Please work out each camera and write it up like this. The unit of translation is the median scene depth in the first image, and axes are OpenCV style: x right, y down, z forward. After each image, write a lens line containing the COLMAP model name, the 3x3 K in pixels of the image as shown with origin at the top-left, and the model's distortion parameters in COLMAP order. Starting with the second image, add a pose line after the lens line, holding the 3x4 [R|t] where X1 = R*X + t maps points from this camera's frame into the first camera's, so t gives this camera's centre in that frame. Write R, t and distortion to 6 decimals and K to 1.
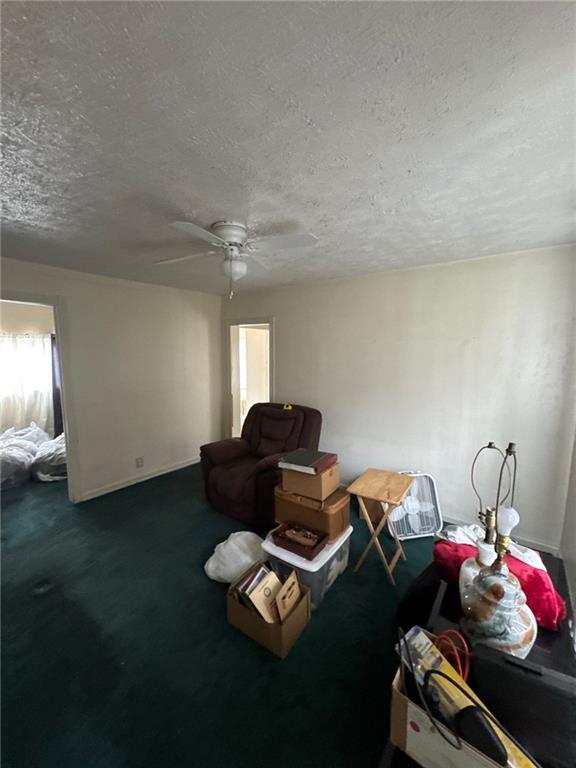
lens RADIAL K [[302.7, 0, 288.1], [0, 302.7, 385.2], [0, 0, 1]] dist [-0.004286, 0.000821]
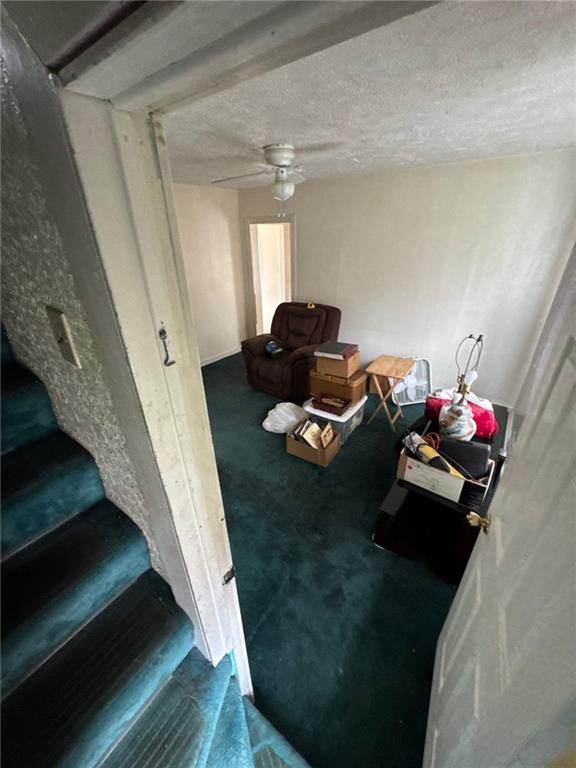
lens RADIAL K [[302.7, 0, 289.9], [0, 302.7, 383.0], [0, 0, 1]] dist [-0.004286, 0.000821]
pose [[0.999633, -0.026683, 0.004654, -0.151670], [0.023576, 0.941749, 0.335488, -0.063333], [-0.013335, -0.335255, 0.942033, -0.290213]]
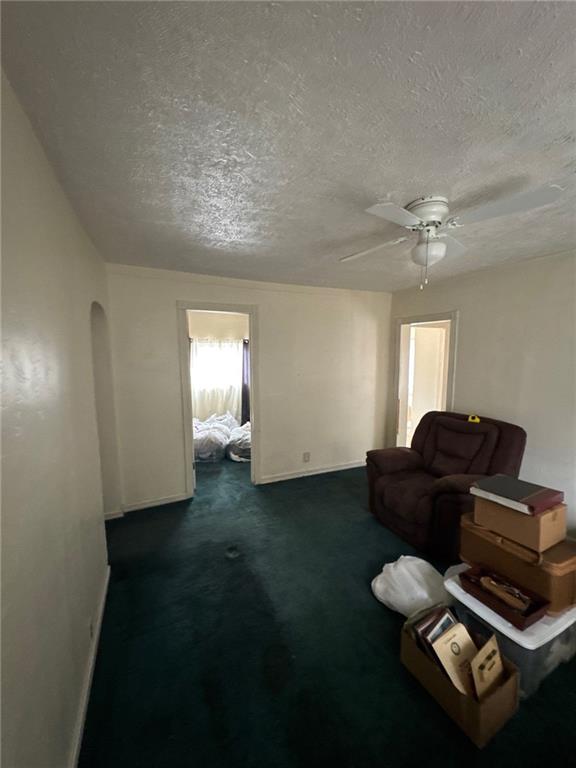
lens RADIAL K [[302.7, 0, 288.3], [0, 302.7, 385.3], [0, 0, 1]] dist [-0.004286, 0.000821]
pose [[0.876407, 0.045208, -0.479444, -0.085551], [-0.050196, 0.998736, 0.002417, 0.005887], [0.478947, 0.021948, 0.877569, 0.056409]]
